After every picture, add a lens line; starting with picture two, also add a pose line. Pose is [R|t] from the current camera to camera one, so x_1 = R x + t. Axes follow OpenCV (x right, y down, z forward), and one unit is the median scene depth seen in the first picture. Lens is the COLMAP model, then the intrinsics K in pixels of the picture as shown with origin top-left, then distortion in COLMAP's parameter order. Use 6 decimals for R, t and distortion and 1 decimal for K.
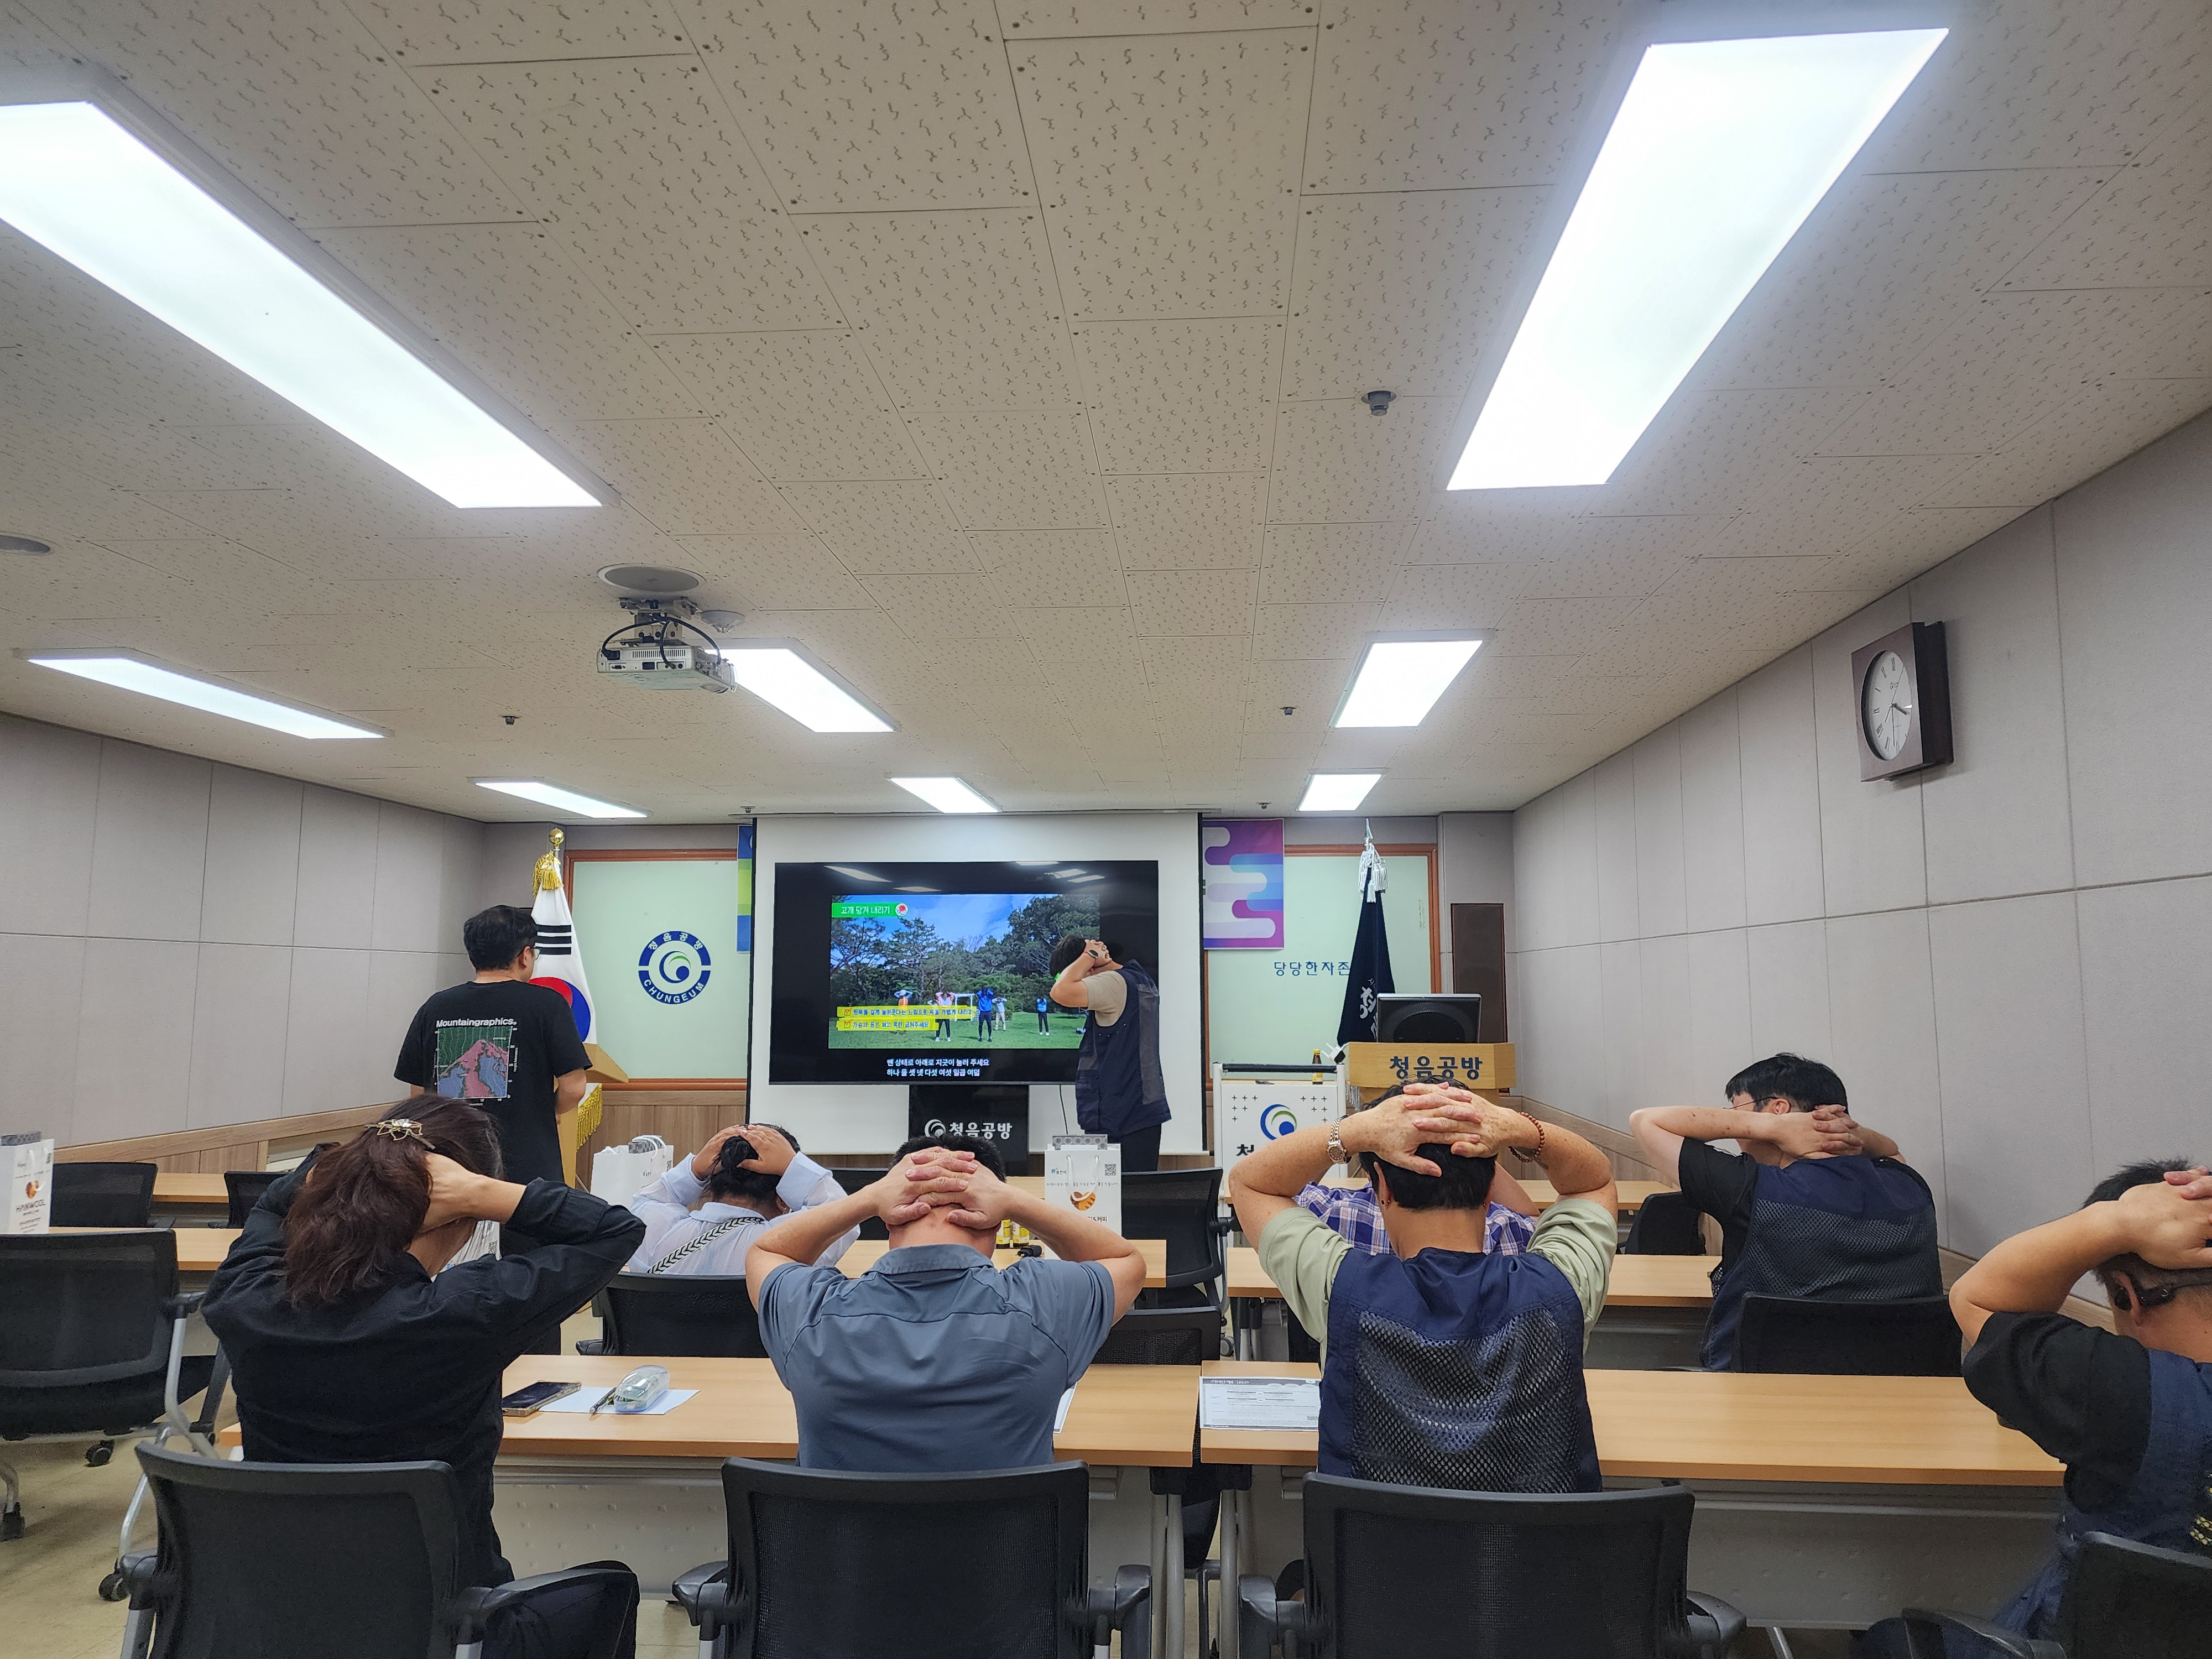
lens RADIAL K [[1458.7, 0, 1099.3], [0, 1458.7, 836.0], [0, 0, 1]] dist [0.049453, -0.030421]
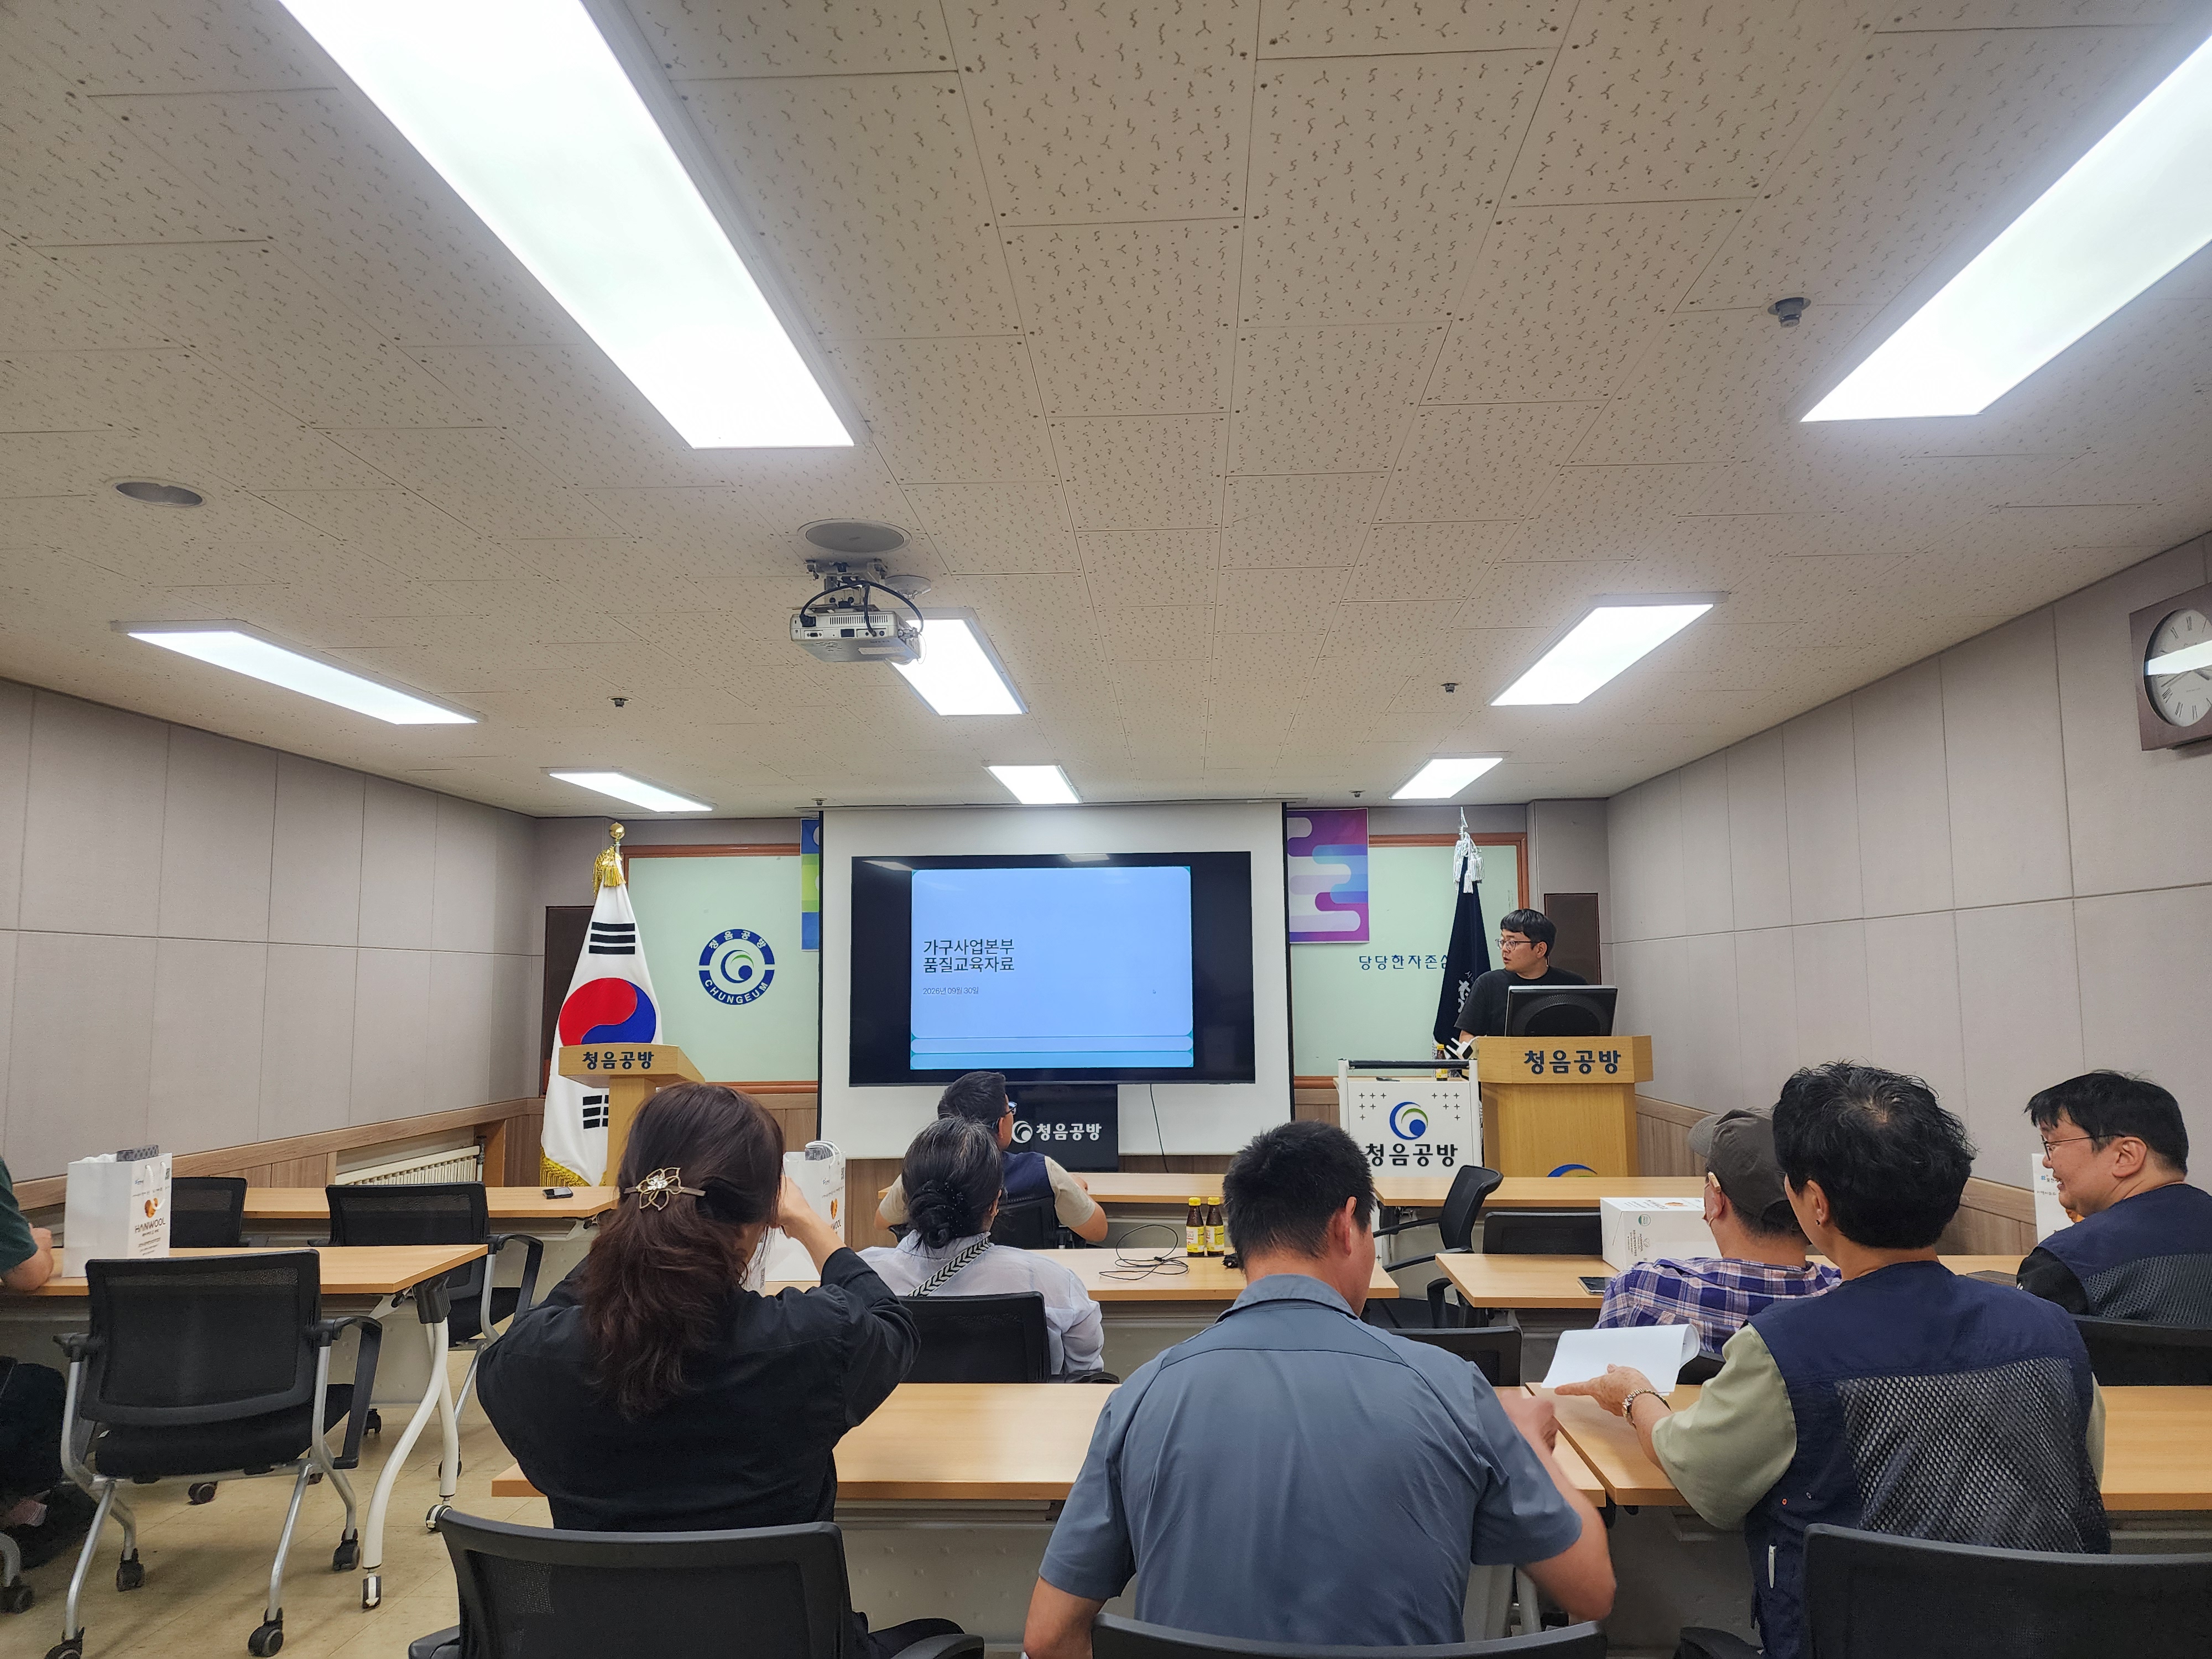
lens RADIAL K [[1458.7, 0, 1118.2], [0, 1458.7, 846.4], [0, 0, 1]] dist [0.049453, -0.030421]
pose [[0.999588, -0.007088, 0.027813, -0.091261], [0.006886, 0.999949, 0.007356, 0.007032], [-0.027864, -0.007161, 0.999586, 0.042546]]
